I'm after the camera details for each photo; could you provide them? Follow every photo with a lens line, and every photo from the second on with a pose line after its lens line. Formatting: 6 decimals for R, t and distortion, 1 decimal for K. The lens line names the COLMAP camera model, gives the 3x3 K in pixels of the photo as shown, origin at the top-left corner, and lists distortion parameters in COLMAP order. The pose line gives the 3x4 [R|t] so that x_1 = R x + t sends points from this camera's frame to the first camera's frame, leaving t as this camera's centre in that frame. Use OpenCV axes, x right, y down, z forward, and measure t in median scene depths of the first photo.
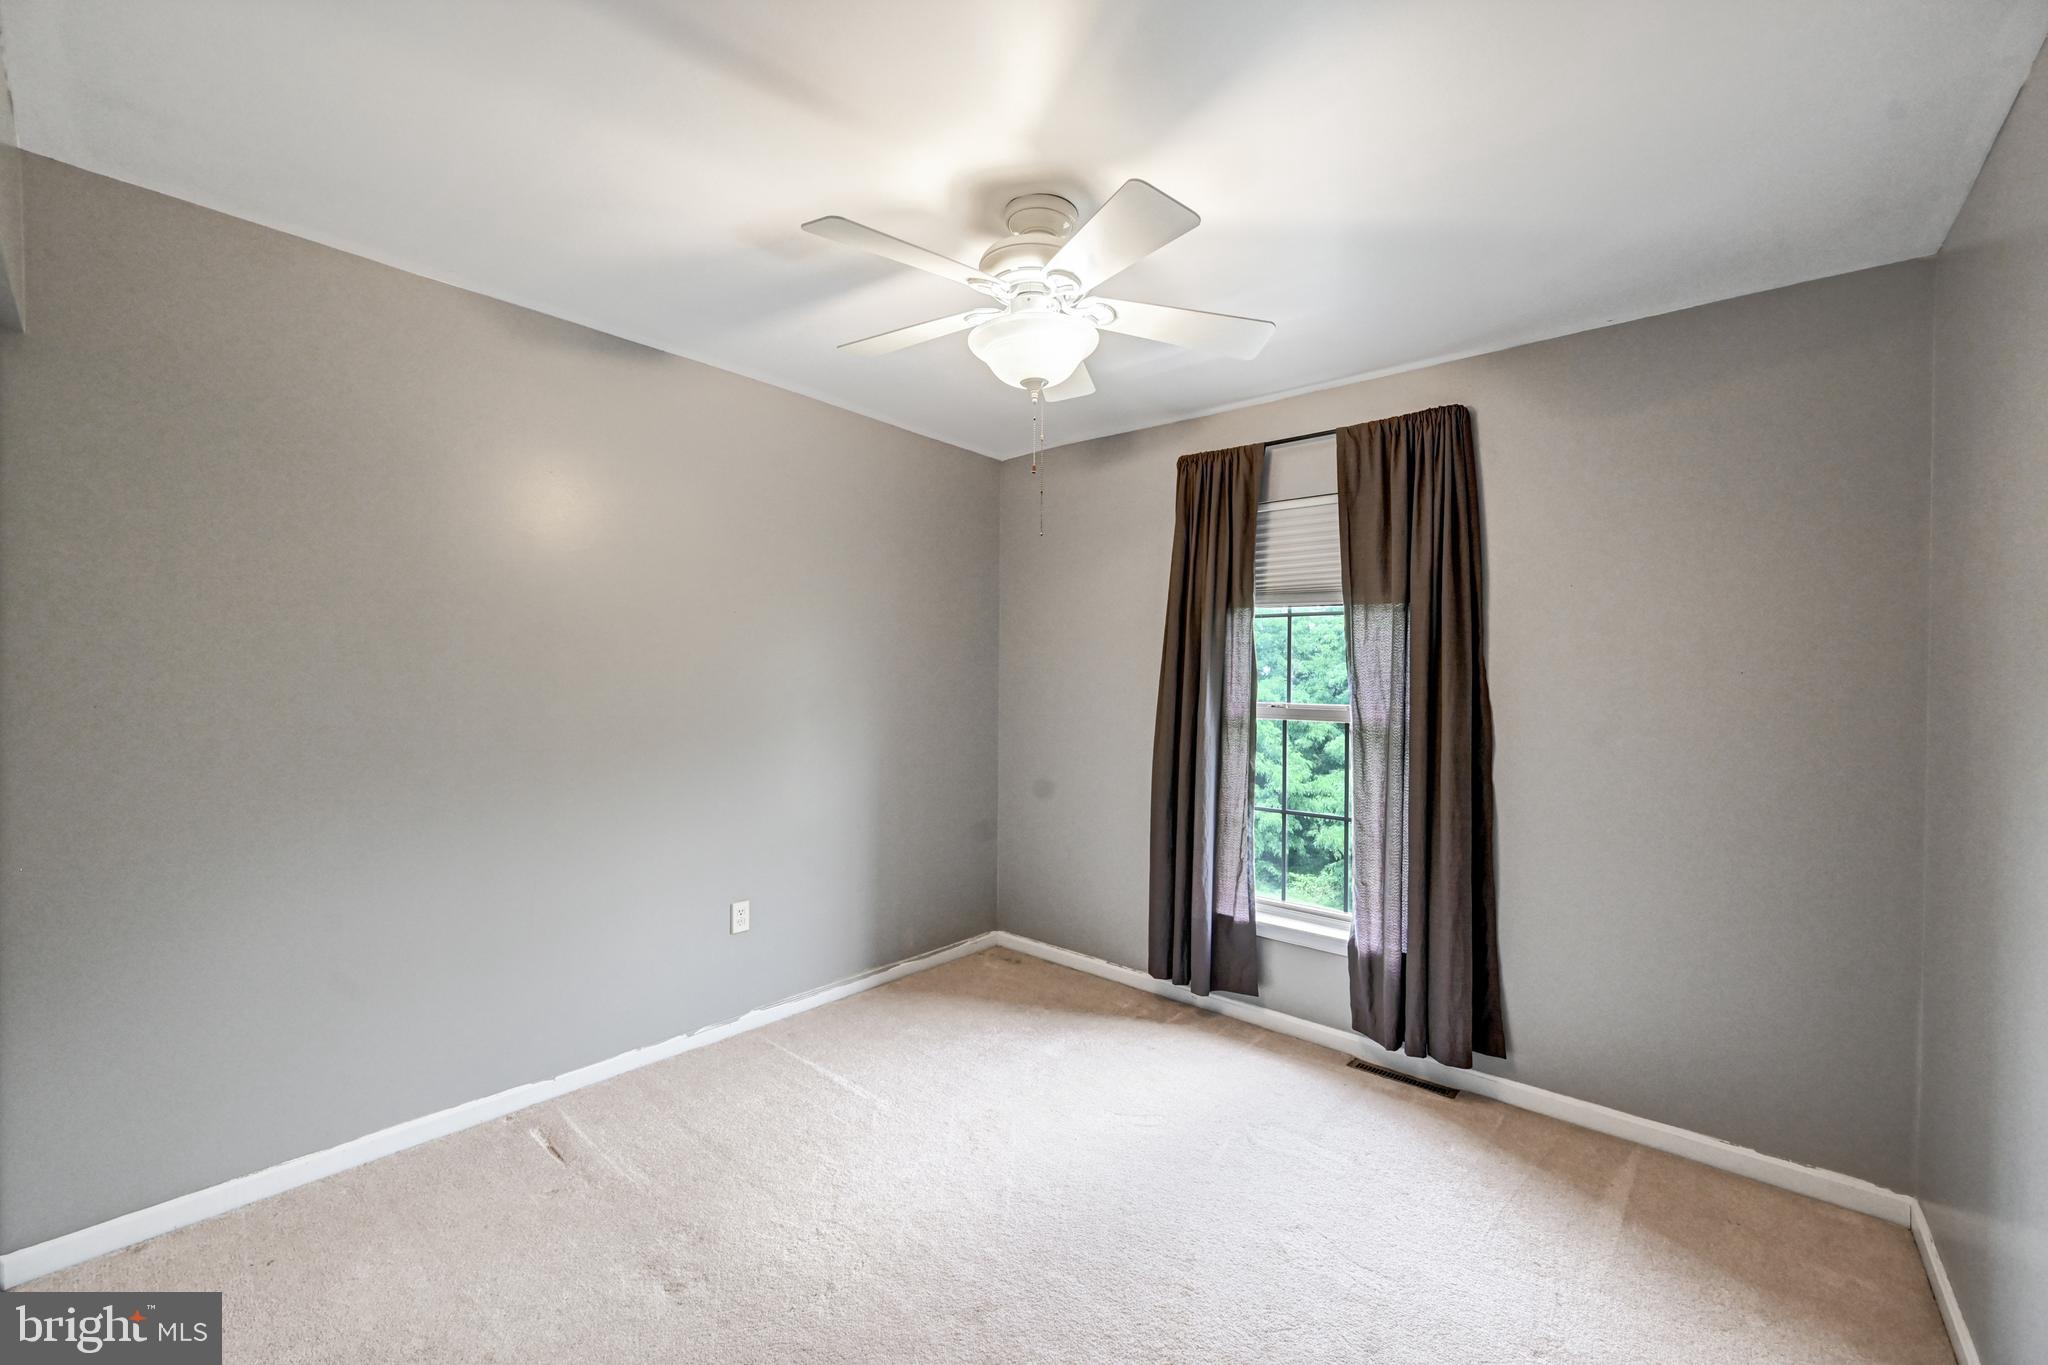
lens RADIAL K [[826.9, 0, 1021.3], [0, 826.9, 684.6], [0, 0, 1]] dist [-0.000970, -0.000104]
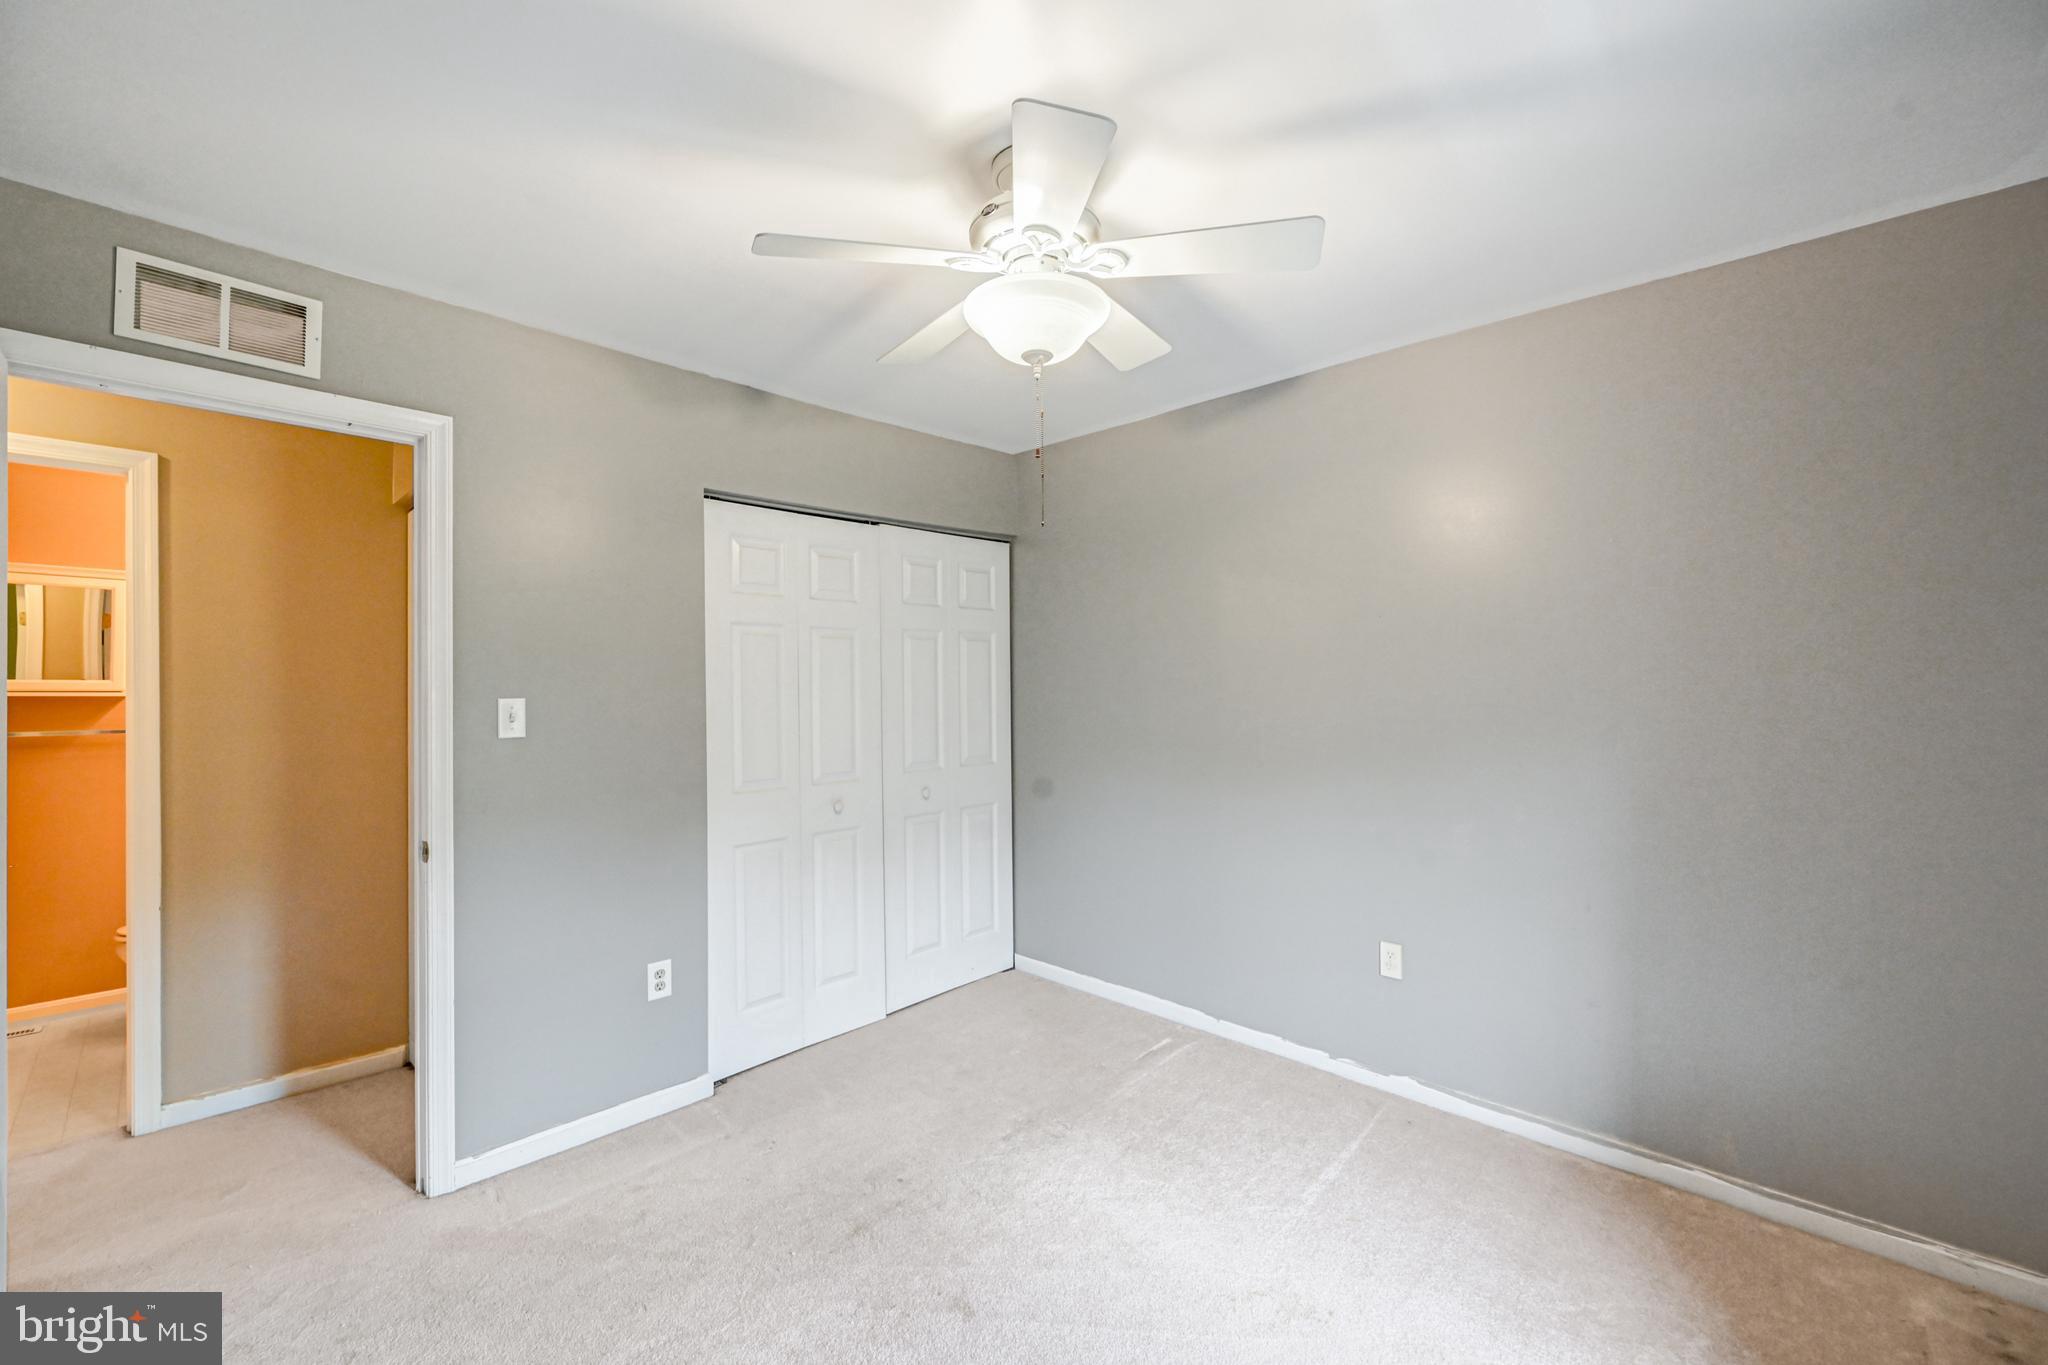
lens RADIAL K [[826.9, 0, 1021.3], [0, 826.9, 684.6], [0, 0, 1]] dist [-0.000970, -0.000104]
pose [[-0.039414, -0.010383, -0.999169, 0.606536], [-0.012358, 0.999875, -0.009903, -0.001860], [0.999147, 0.011957, -0.039537, 0.681893]]
